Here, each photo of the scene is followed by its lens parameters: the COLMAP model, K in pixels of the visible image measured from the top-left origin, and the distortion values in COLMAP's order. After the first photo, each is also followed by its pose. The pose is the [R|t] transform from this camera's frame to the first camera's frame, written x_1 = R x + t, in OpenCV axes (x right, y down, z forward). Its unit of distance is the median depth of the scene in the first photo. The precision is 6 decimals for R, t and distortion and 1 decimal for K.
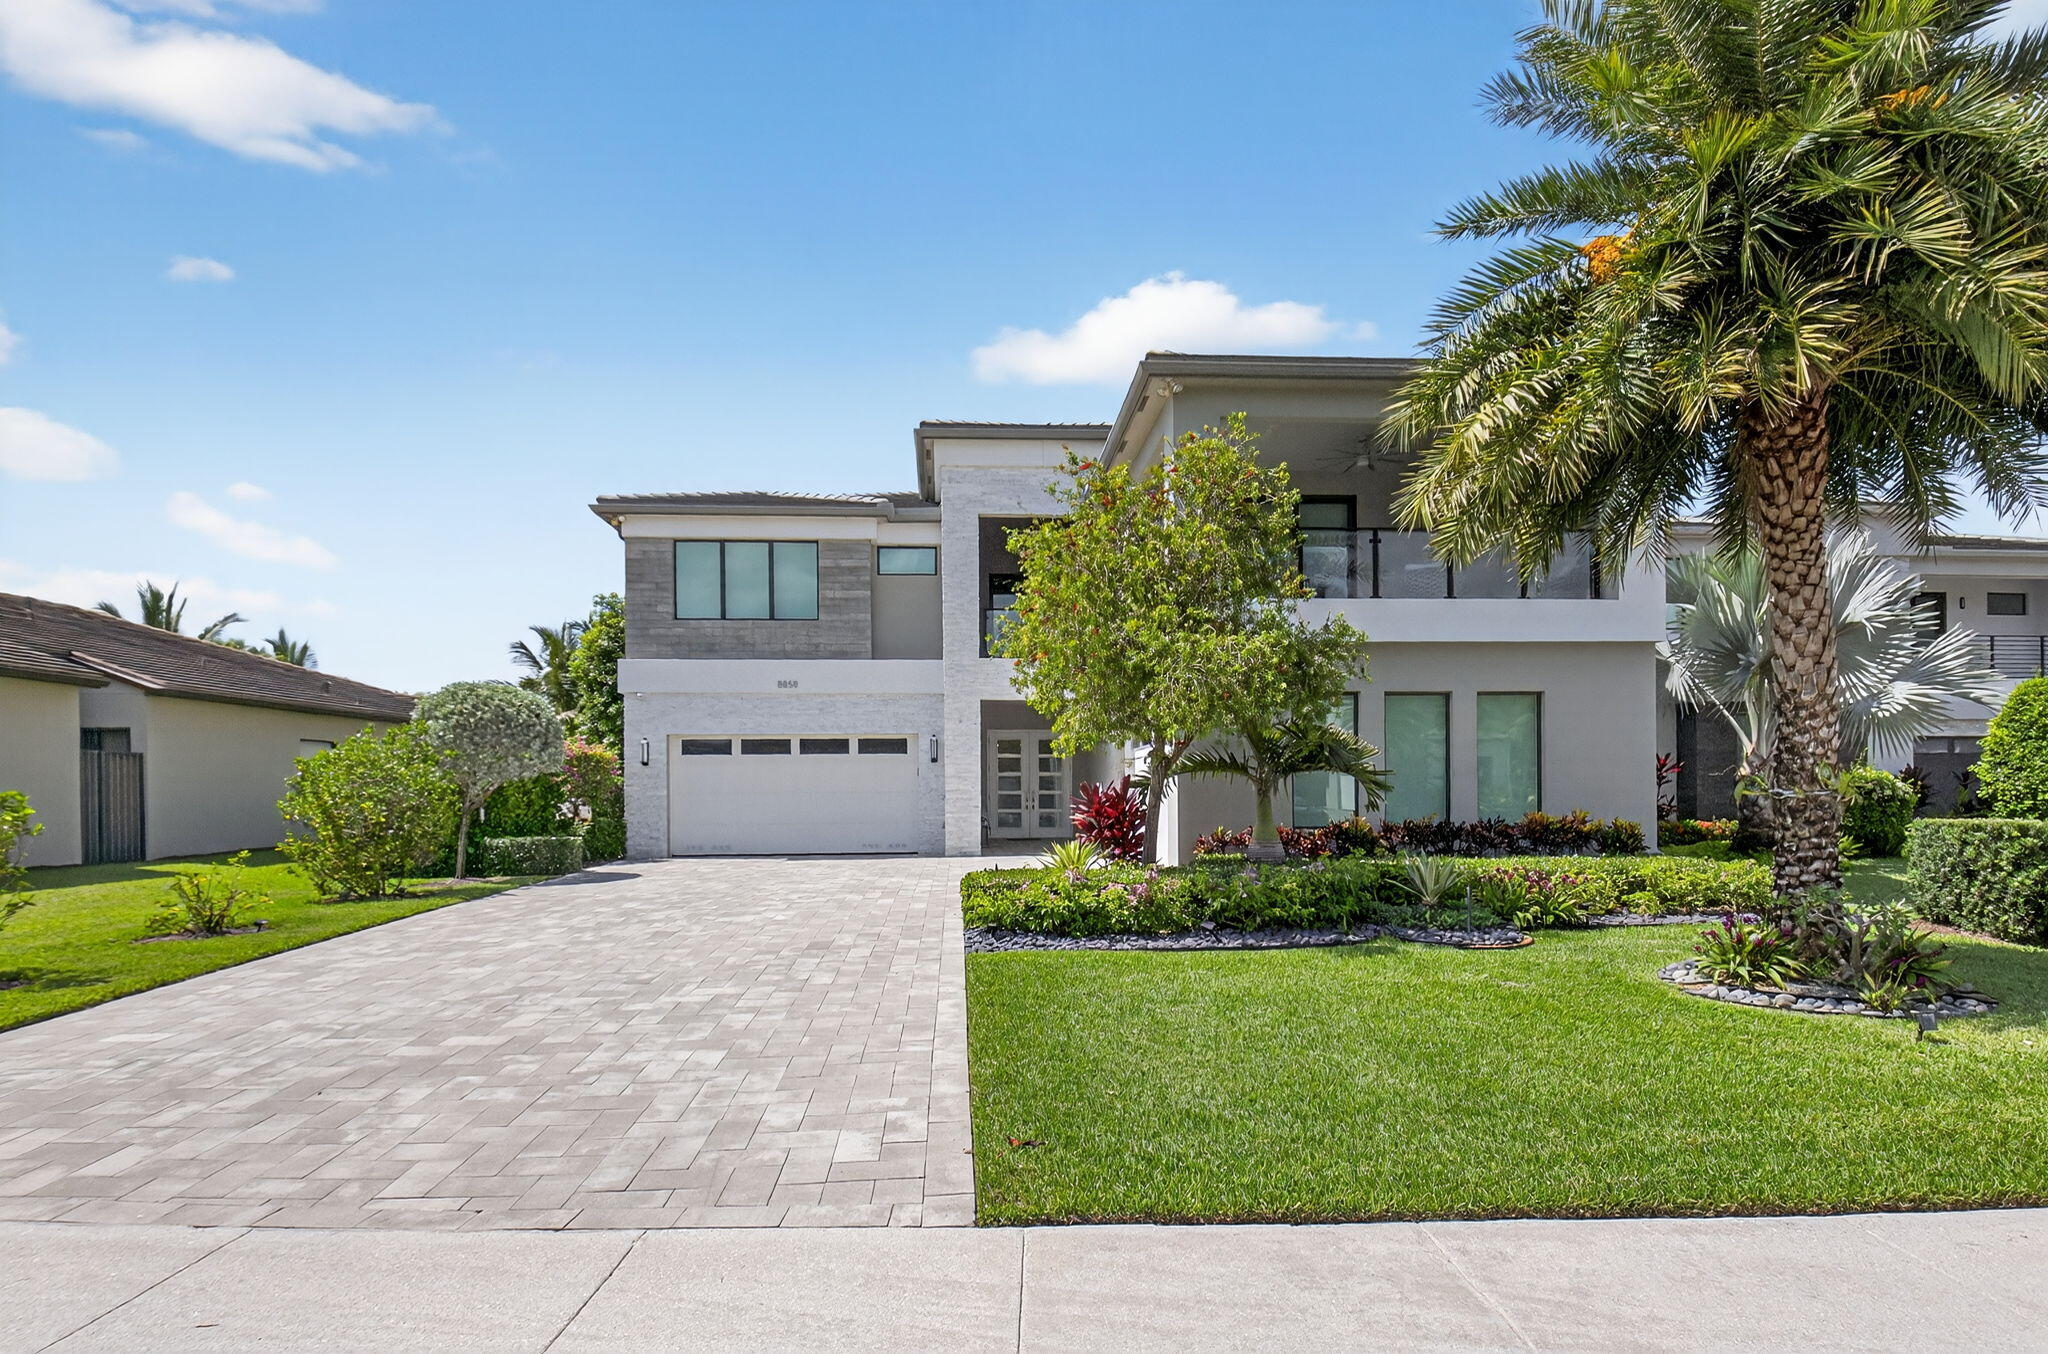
lens RADIAL K [[955.3, 0, 1024.0], [0, 955.3, 677.0], [0, 0, 1]] dist [0.003382, -0.012541]
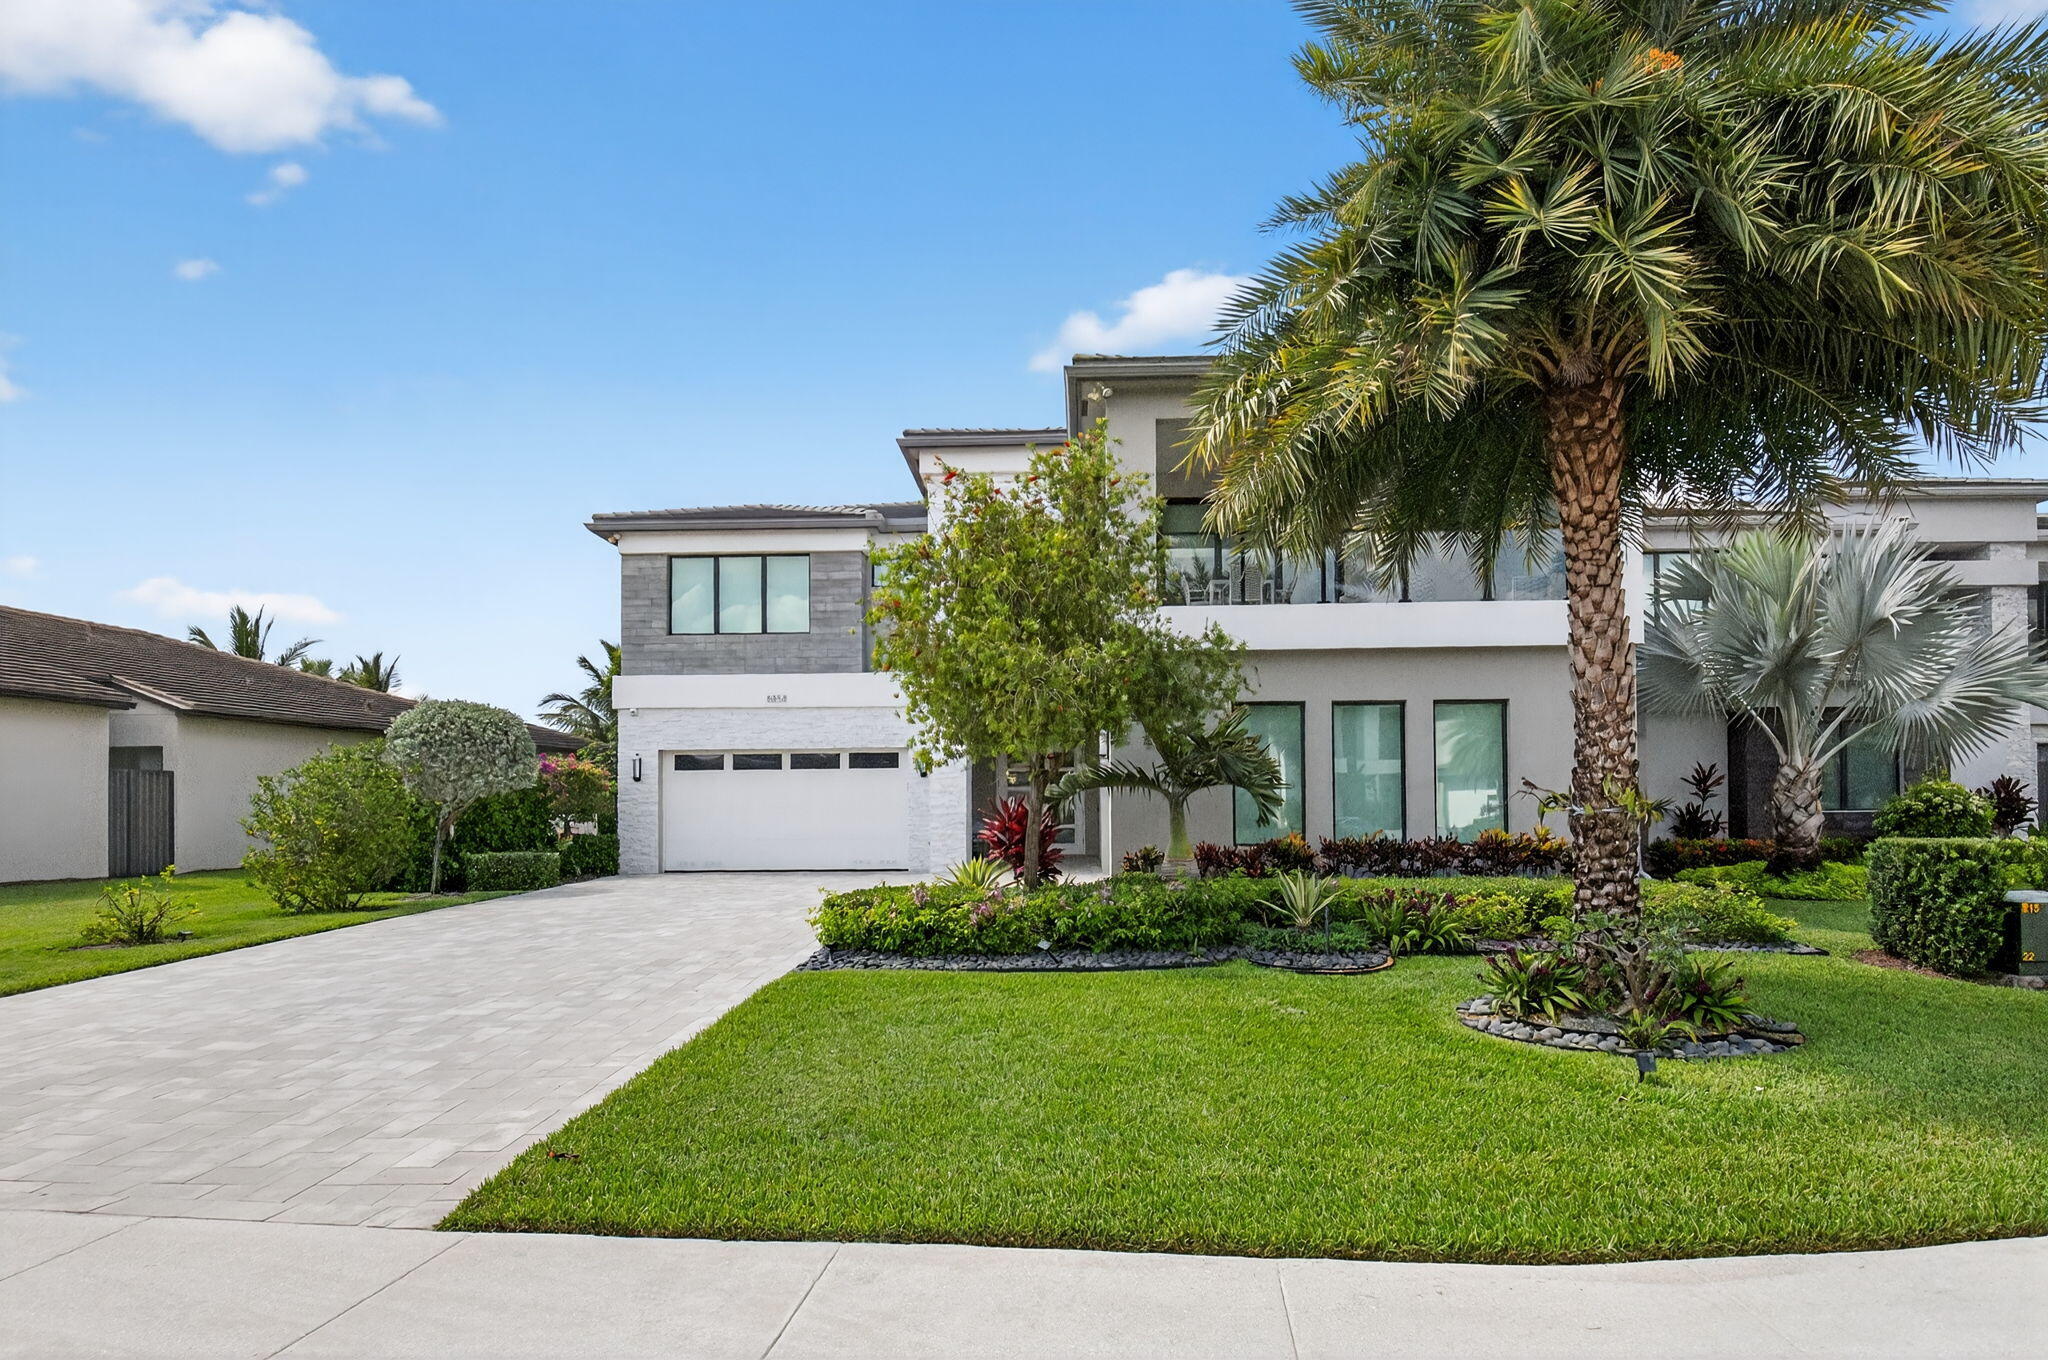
lens RADIAL K [[990.2, 0, 1035.8], [0, 990.2, 667.6], [0, 0, 1]] dist [0.014438, -0.019815]
pose [[0.996223, -0.012691, -0.085901, 0.181185], [0.011032, 0.999744, -0.019761, -0.001978], [0.086130, 0.018738, 0.996108, -0.007566]]
